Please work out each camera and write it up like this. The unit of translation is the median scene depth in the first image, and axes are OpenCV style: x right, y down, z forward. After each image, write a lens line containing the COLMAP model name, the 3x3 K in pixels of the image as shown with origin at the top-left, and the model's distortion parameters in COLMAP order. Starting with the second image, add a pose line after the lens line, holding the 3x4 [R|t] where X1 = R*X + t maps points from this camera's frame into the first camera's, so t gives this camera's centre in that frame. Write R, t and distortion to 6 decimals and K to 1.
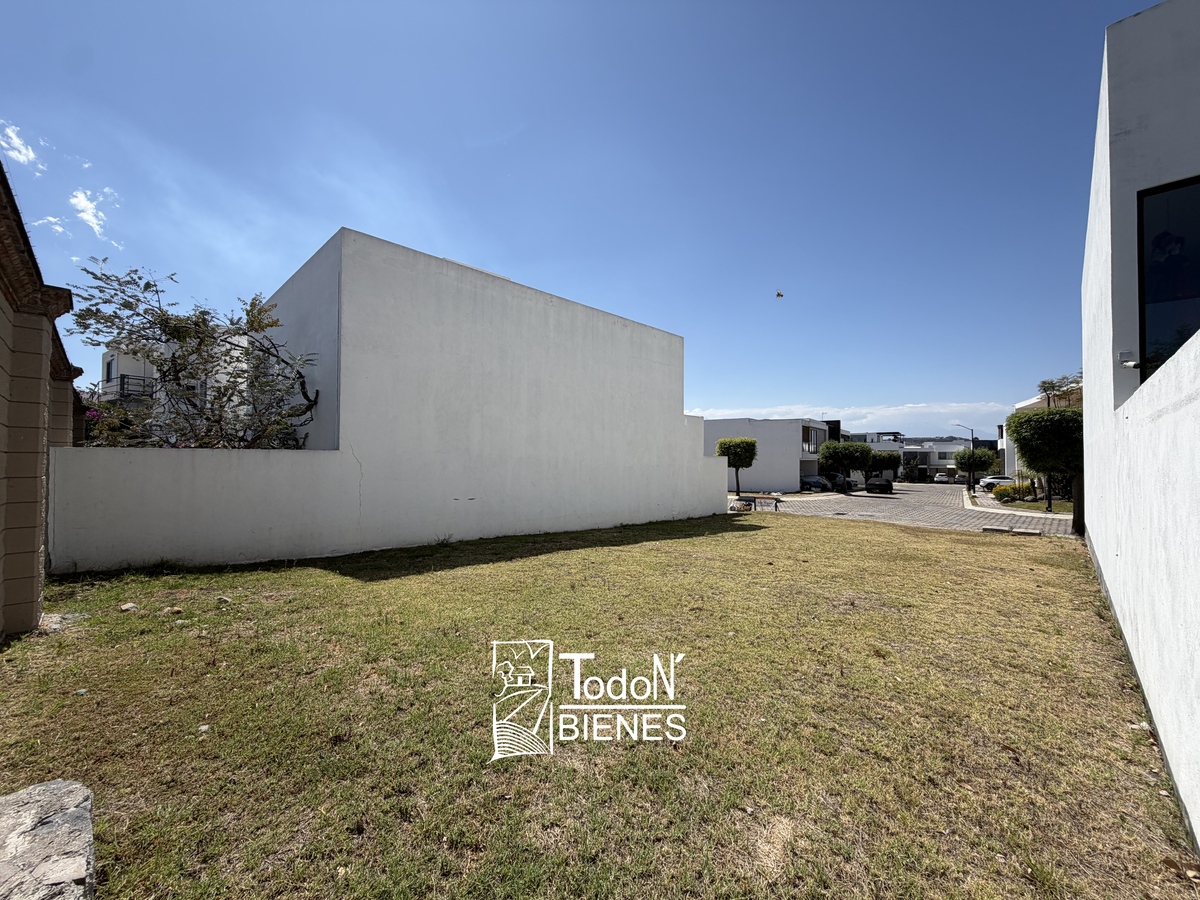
lens RADIAL K [[479.0, 0, 597.4], [0, 479.0, 450.8], [0, 0, 1]] dist [-0.002119, 0.000292]
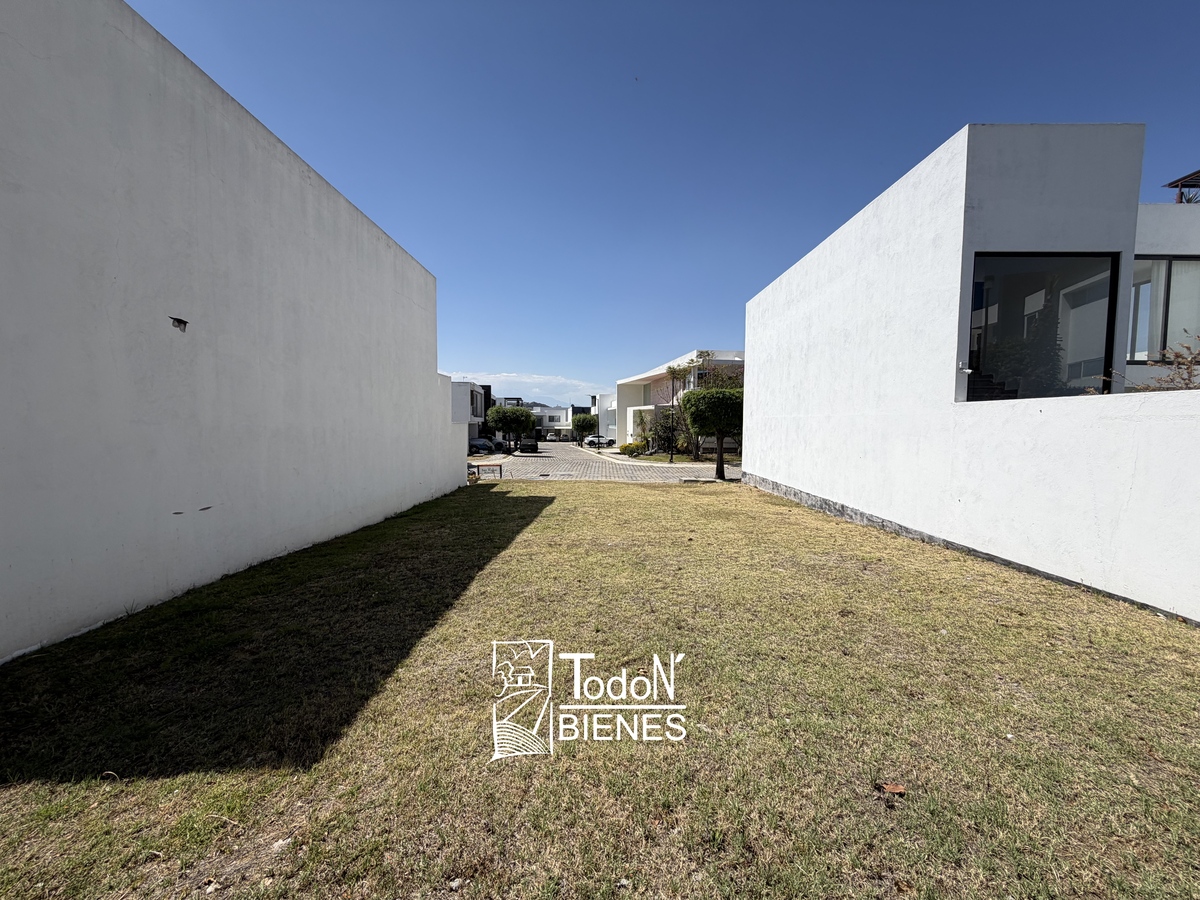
lens RADIAL K [[479.0, 0, 595.5], [0, 479.0, 451.0], [0, 0, 1]] dist [-0.002119, 0.000292]
pose [[0.720619, -0.040985, 0.692119, -0.087415], [-0.015578, 0.997042, 0.075262, -0.003017], [-0.693156, -0.065017, 0.717849, 0.087114]]
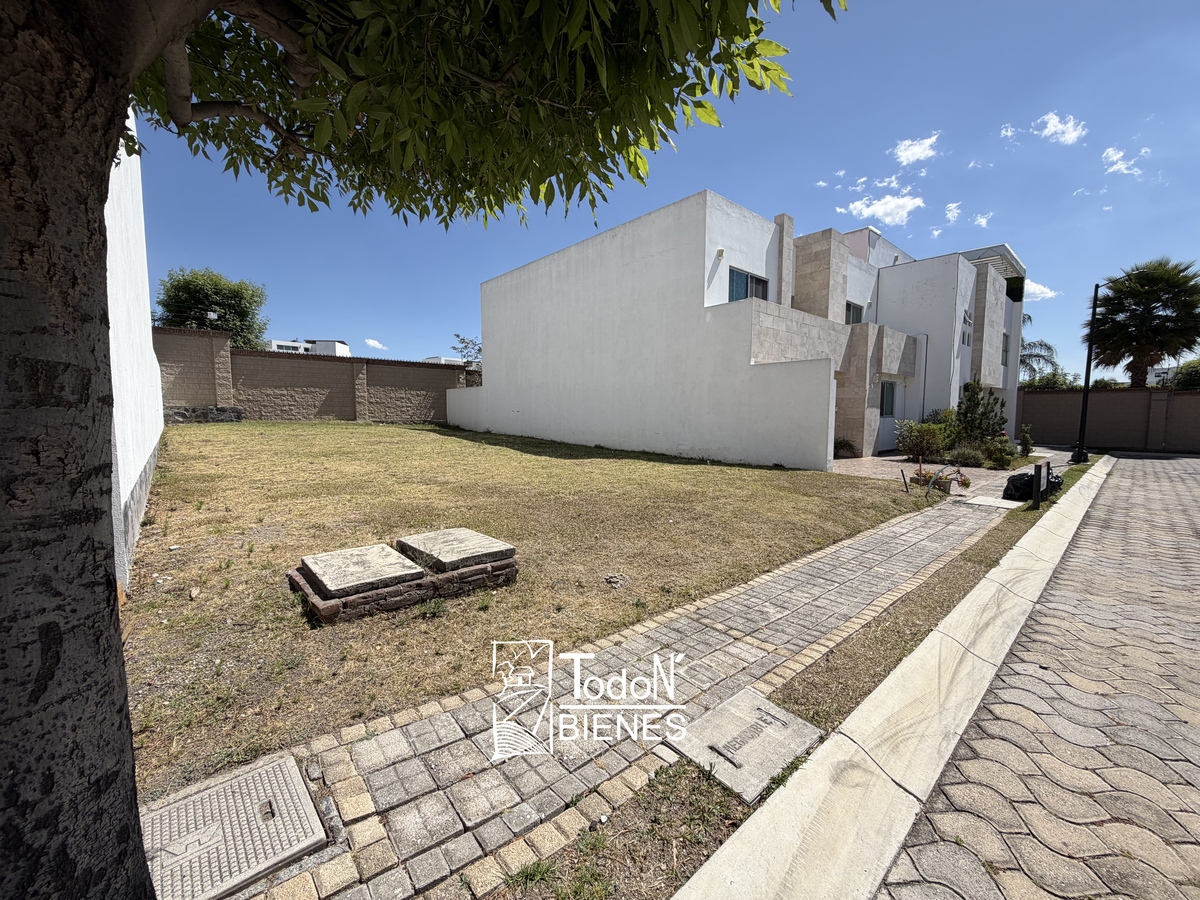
lens RADIAL K [[479.0, 0, 601.8], [0, 479.0, 448.4], [0, 0, 1]] dist [-0.002119, 0.000292]
pose [[-0.071034, 0.070066, -0.995010, 0.379844], [0.013460, 0.997506, 0.069281, 0.032403], [0.997383, -0.008472, -0.071800, 0.387811]]
